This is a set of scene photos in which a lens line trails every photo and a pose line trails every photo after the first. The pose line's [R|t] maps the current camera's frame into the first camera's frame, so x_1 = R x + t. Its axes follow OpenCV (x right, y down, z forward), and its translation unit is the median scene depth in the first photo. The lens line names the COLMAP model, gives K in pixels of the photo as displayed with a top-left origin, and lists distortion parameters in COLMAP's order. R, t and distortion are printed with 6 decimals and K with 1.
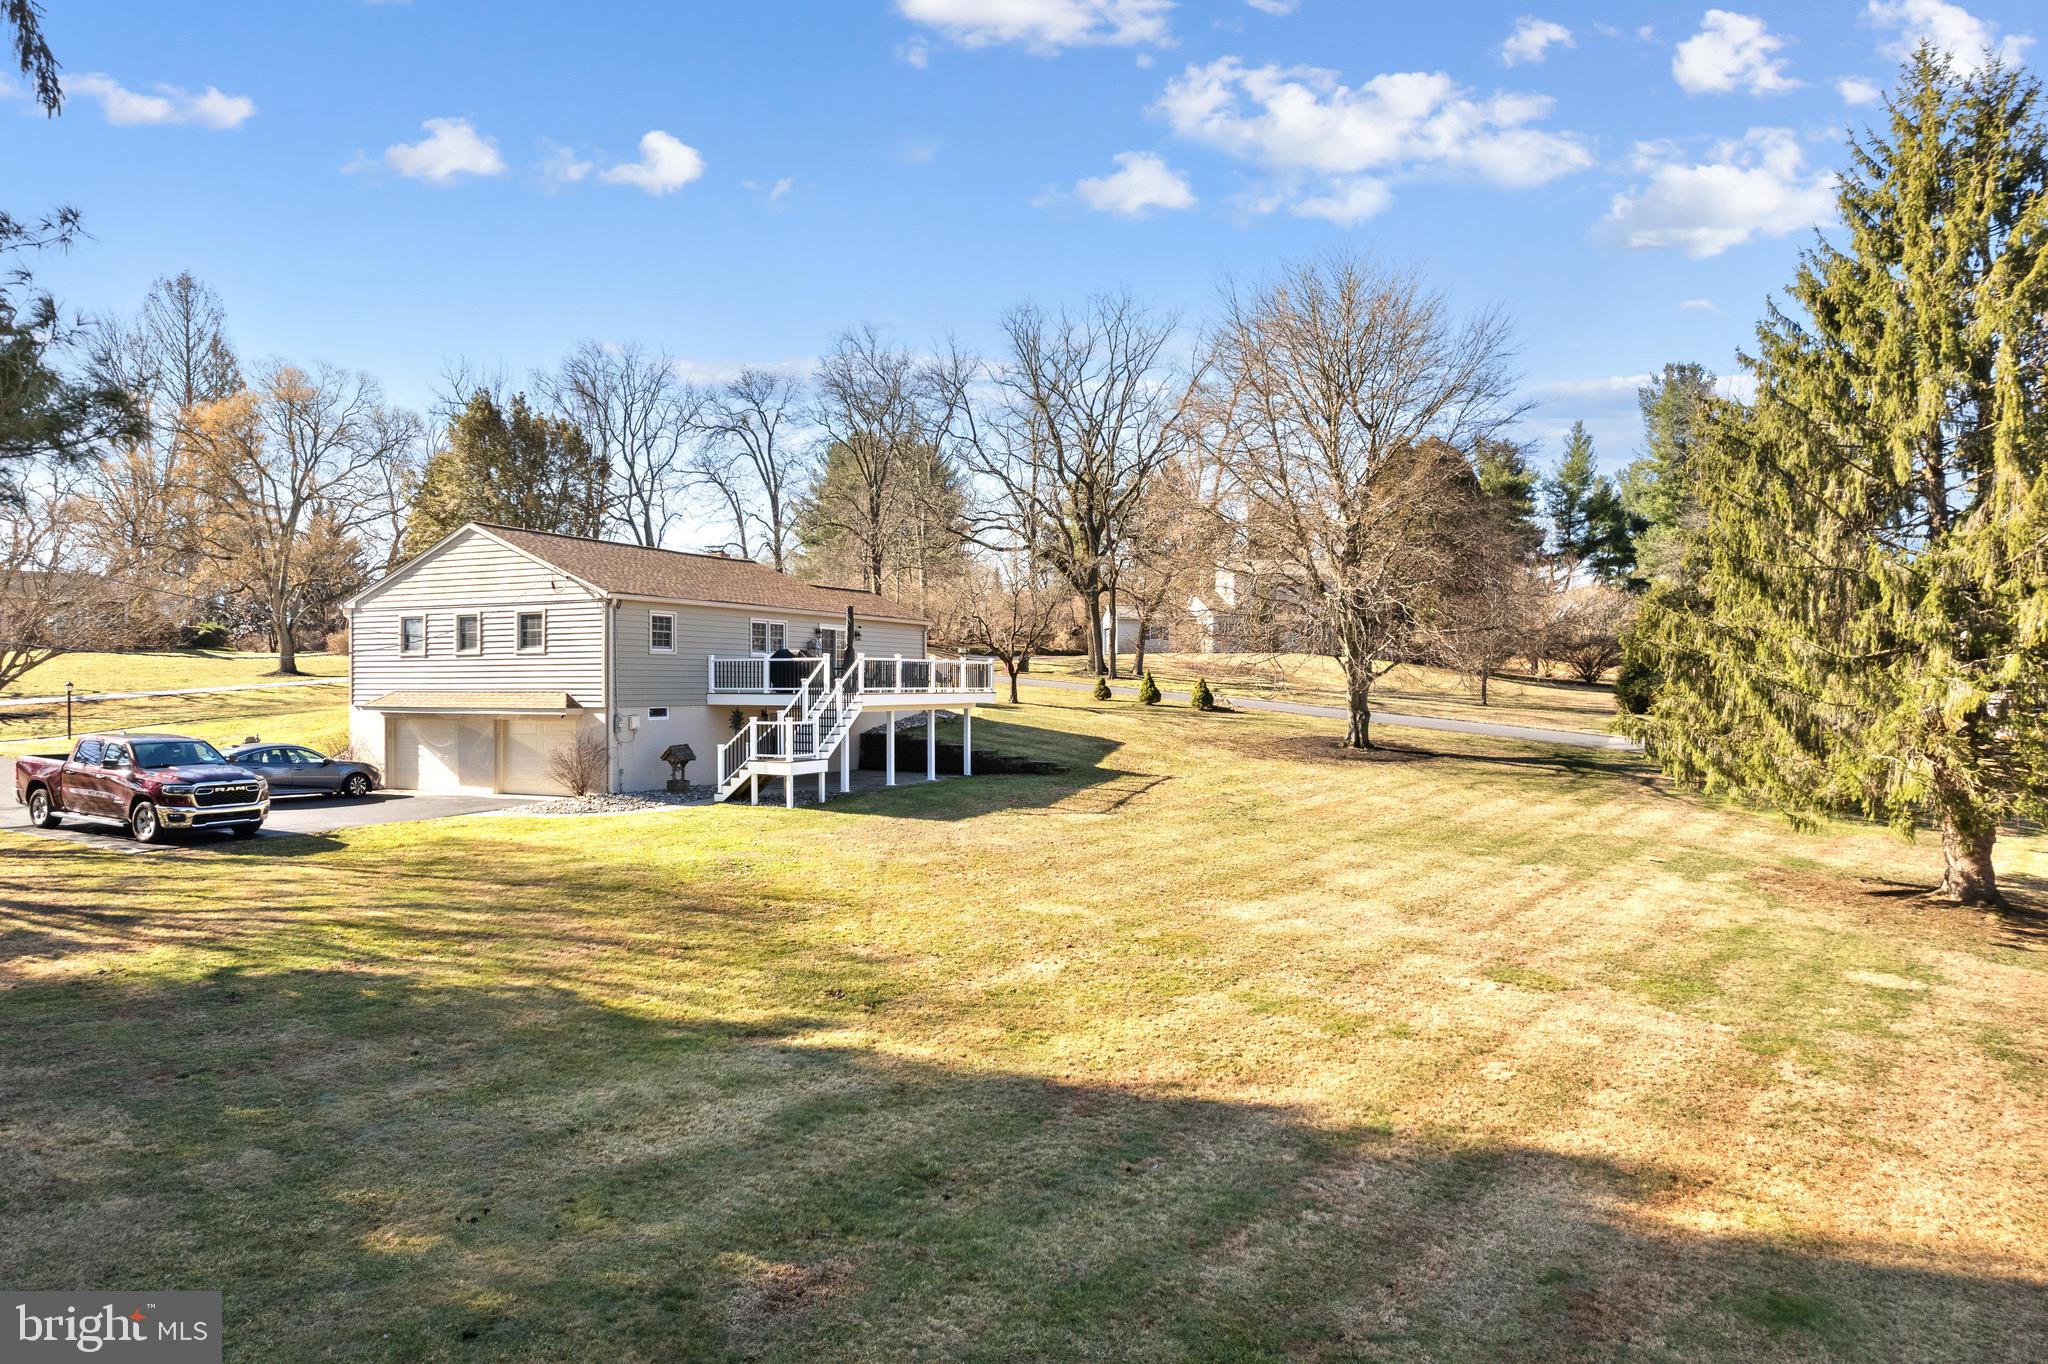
lens RADIAL K [[1332.4, 0, 1051.3], [0, 1332.4, 683.9], [0, 0, 1]] dist [-0.041215, 0.002070]
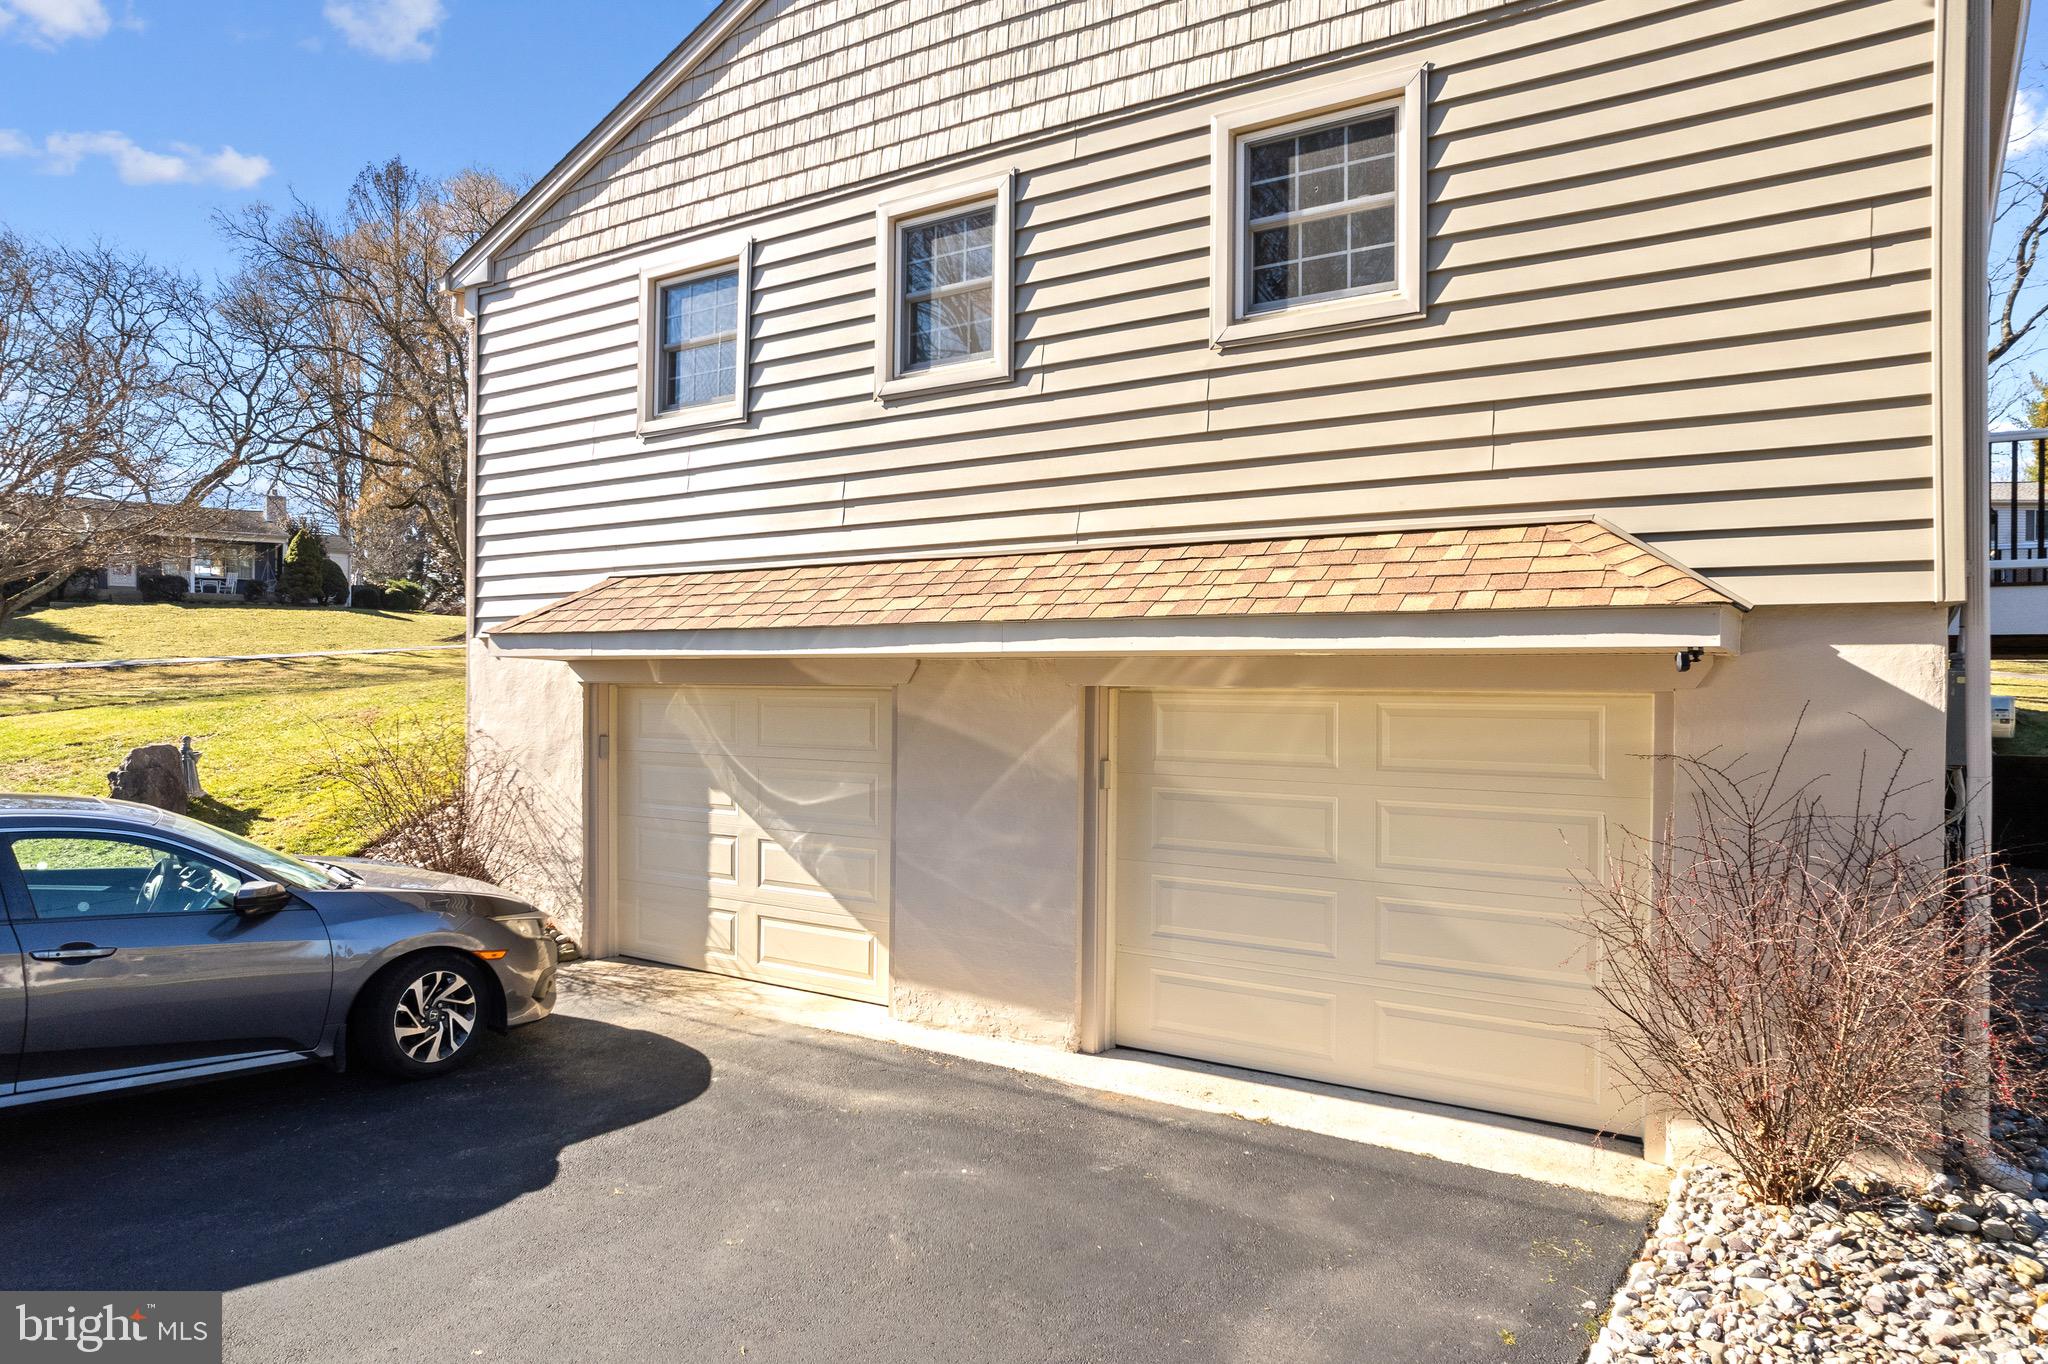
lens RADIAL K [[1332.4, 0, 1051.3], [0, 1332.4, 683.9], [0, 0, 1]] dist [-0.041215, 0.002070]
pose [[0.987374, 0.010571, -0.158056, -0.161222], [-0.010954, 0.999939, -0.001557, 0.010969], [0.158030, 0.003268, 0.987429, 0.326572]]
